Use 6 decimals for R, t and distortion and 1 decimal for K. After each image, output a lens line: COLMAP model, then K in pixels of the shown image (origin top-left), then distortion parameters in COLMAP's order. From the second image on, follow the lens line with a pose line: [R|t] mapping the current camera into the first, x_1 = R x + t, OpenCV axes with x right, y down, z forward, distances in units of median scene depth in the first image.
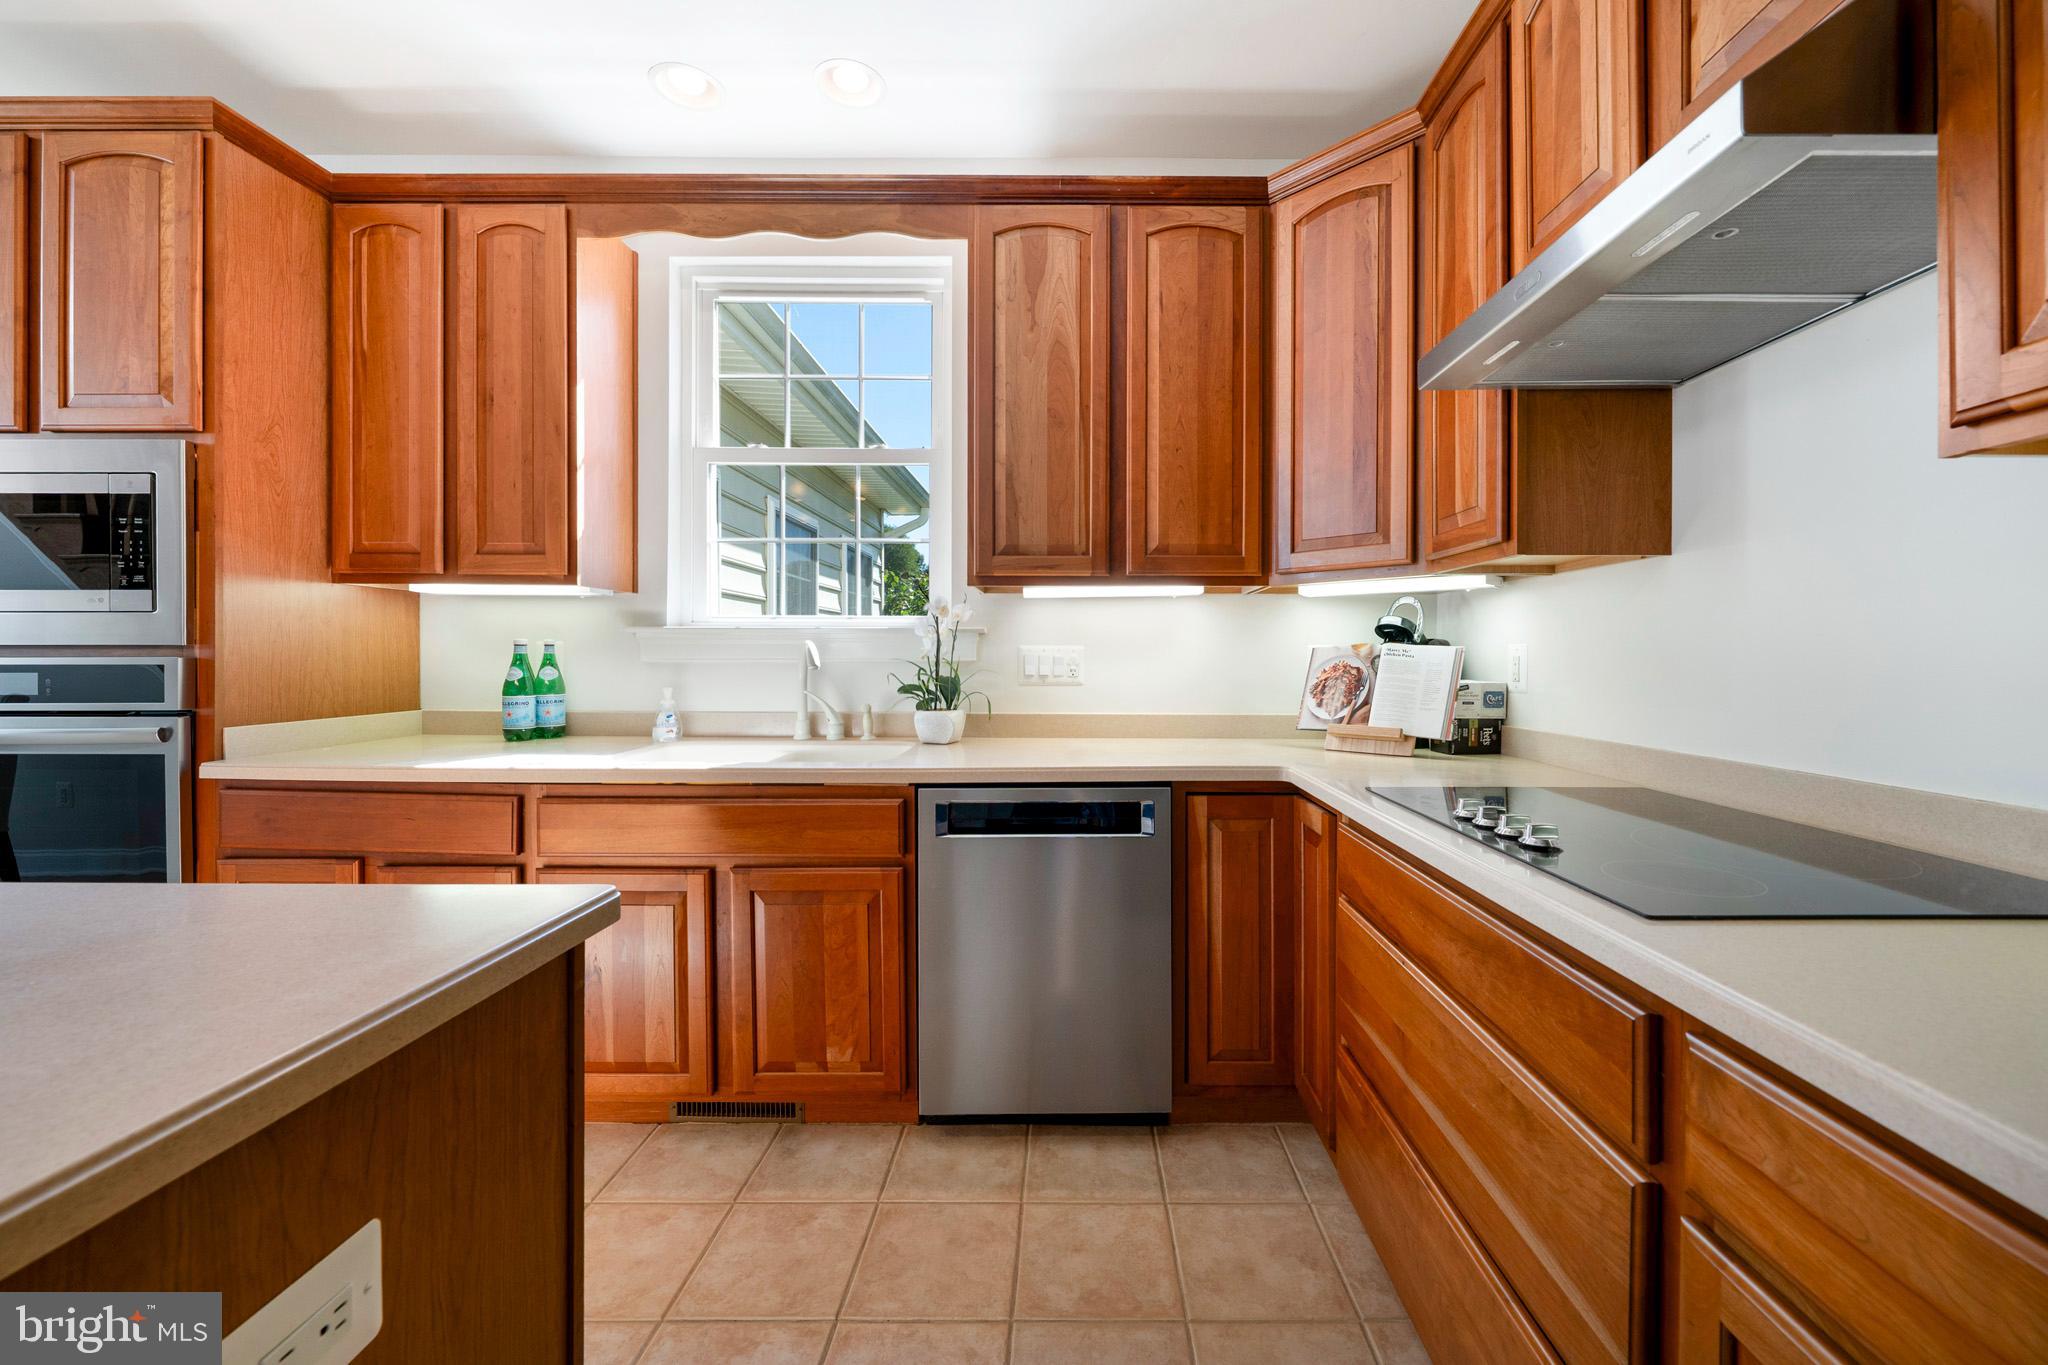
lens RADIAL K [[816.8, 0, 1076.5], [0, 816.8, 651.8], [0, 0, 1]] dist [0.001529, 0.000154]
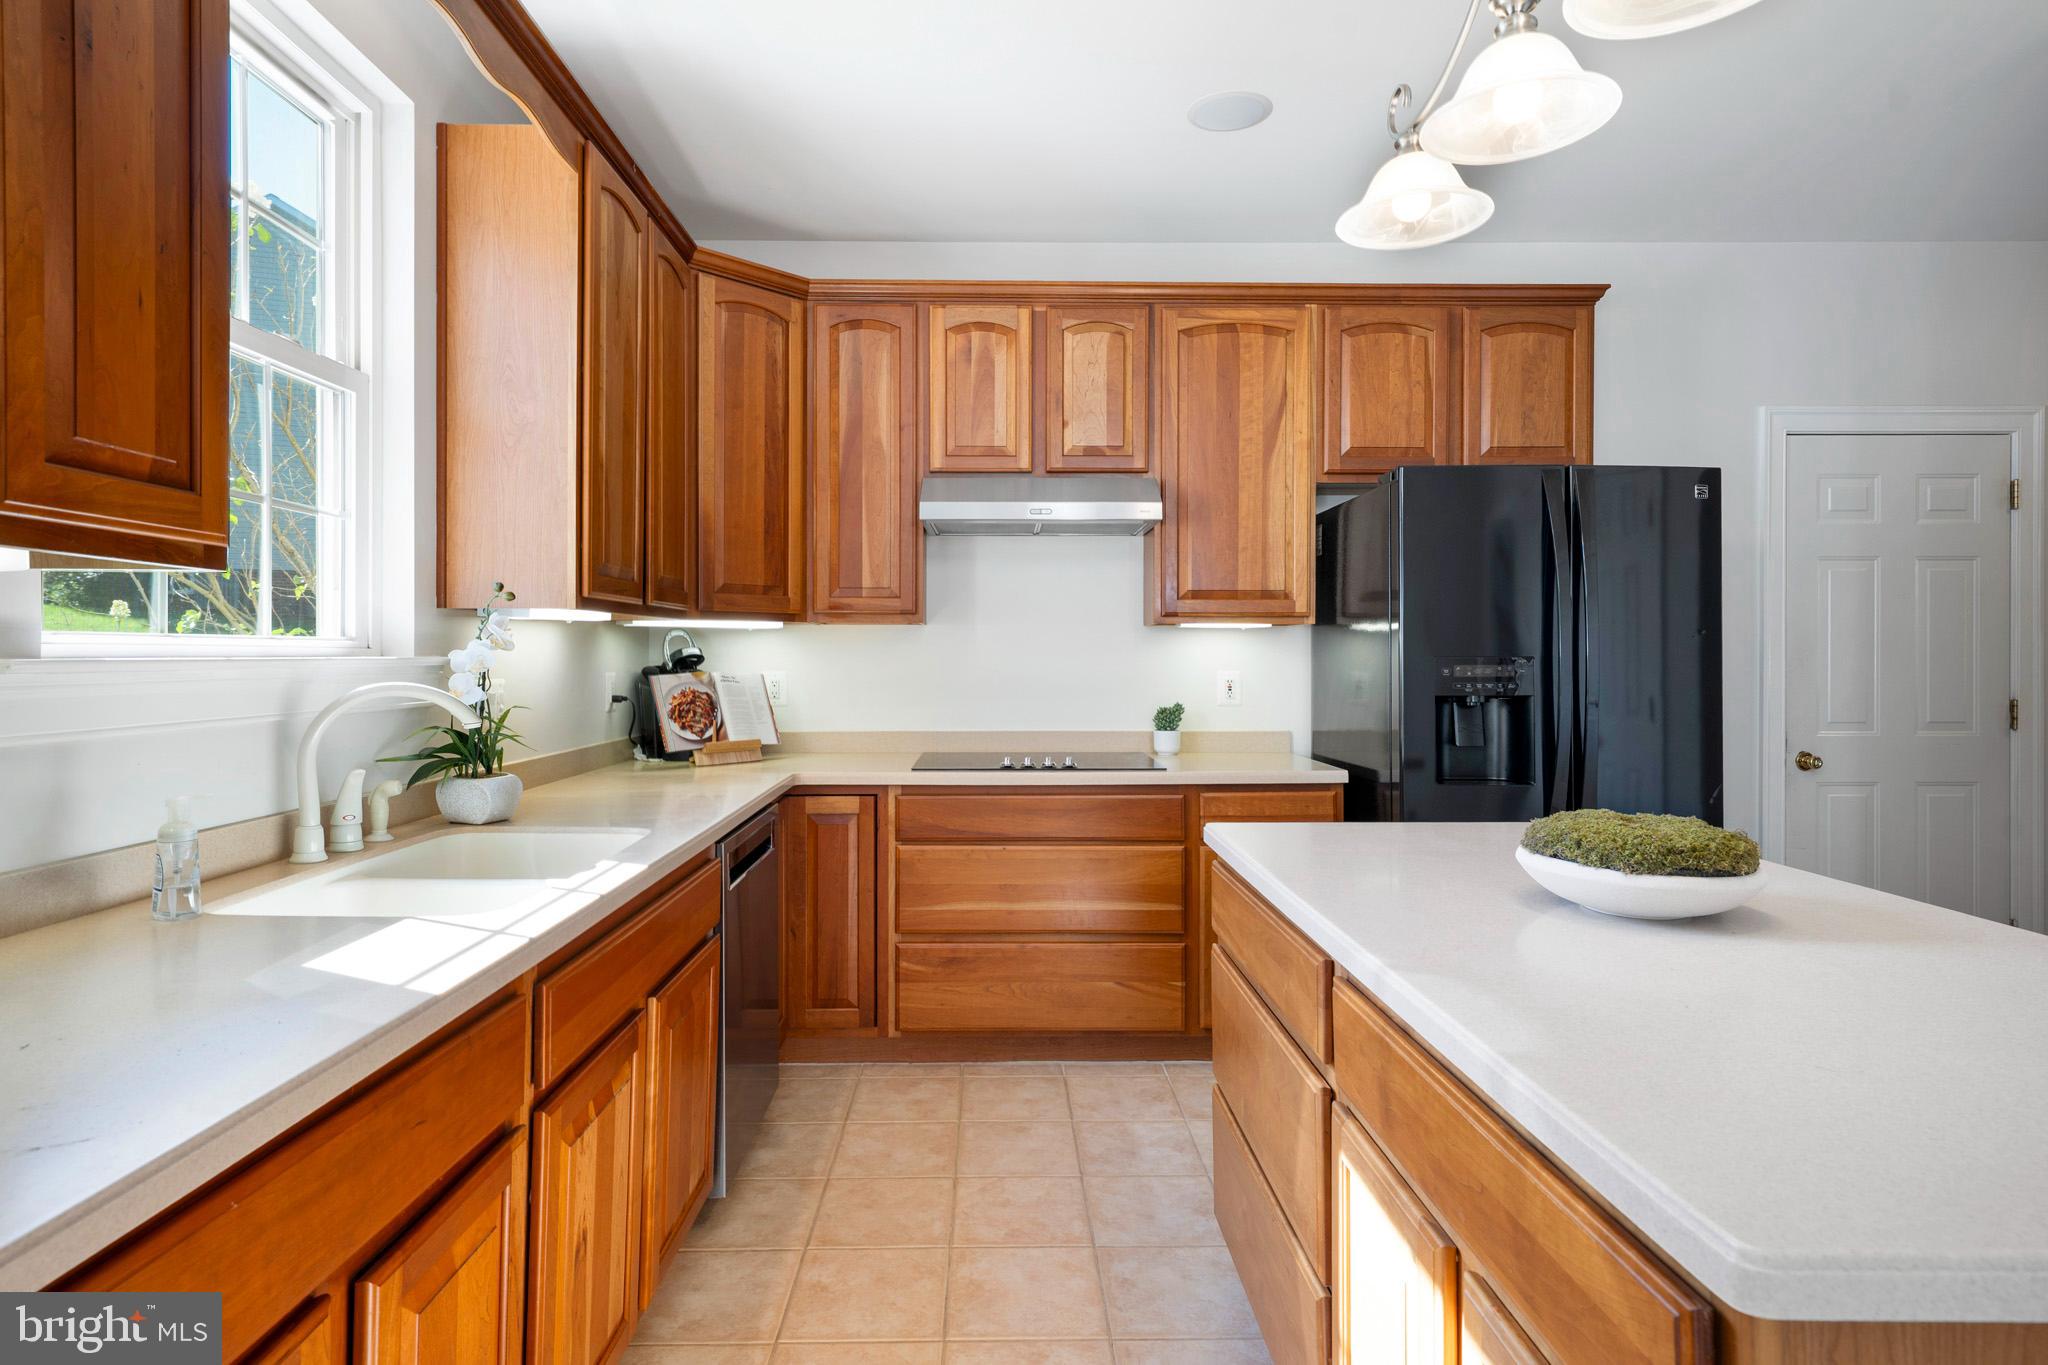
lens RADIAL K [[1064.1, 0, 1016.6], [0, 1064.1, 657.0], [0, 0, 1]] dist [0.005705, 0.001304]
pose [[-0.019332, -0.003488, 0.999807, -1.287810], [-0.005452, 0.999979, 0.003384, -0.043065], [-0.999798, -0.005385, -0.019351, 0.645558]]
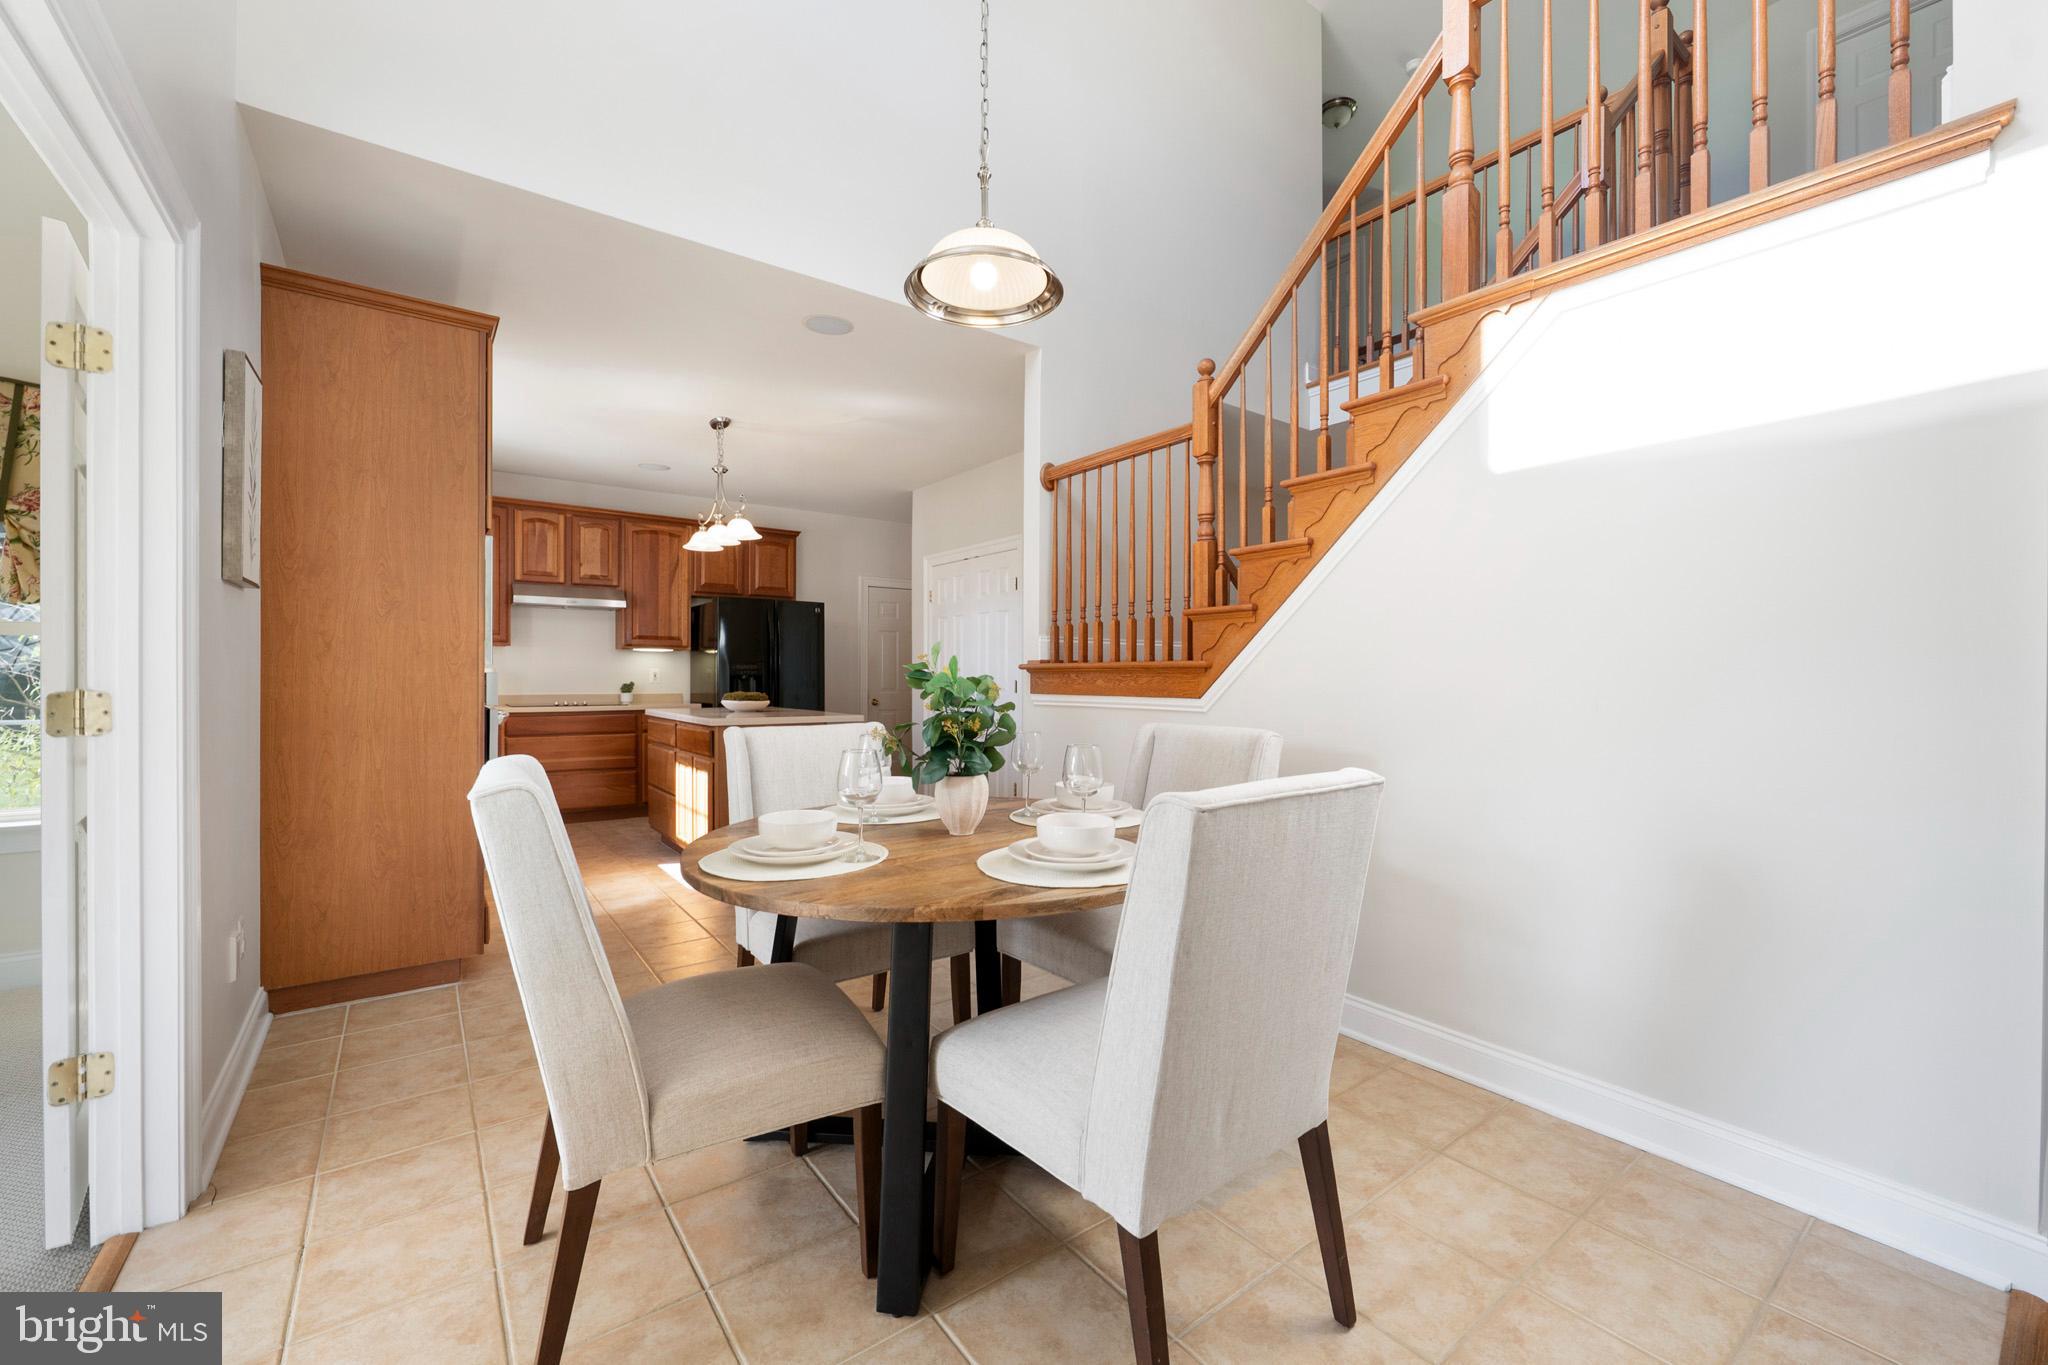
lens RADIAL K [[799.8, 0, 1024.0], [0, 799.8, 682.5], [0, 0, 1]] dist [0.001068, 0.000030]
pose [[-0.600959, -0.011678, 0.799194, -3.070077], [-0.009608, 0.999927, 0.007387, 0.003691], [-0.799222, -0.003239, -0.601027, 1.021652]]
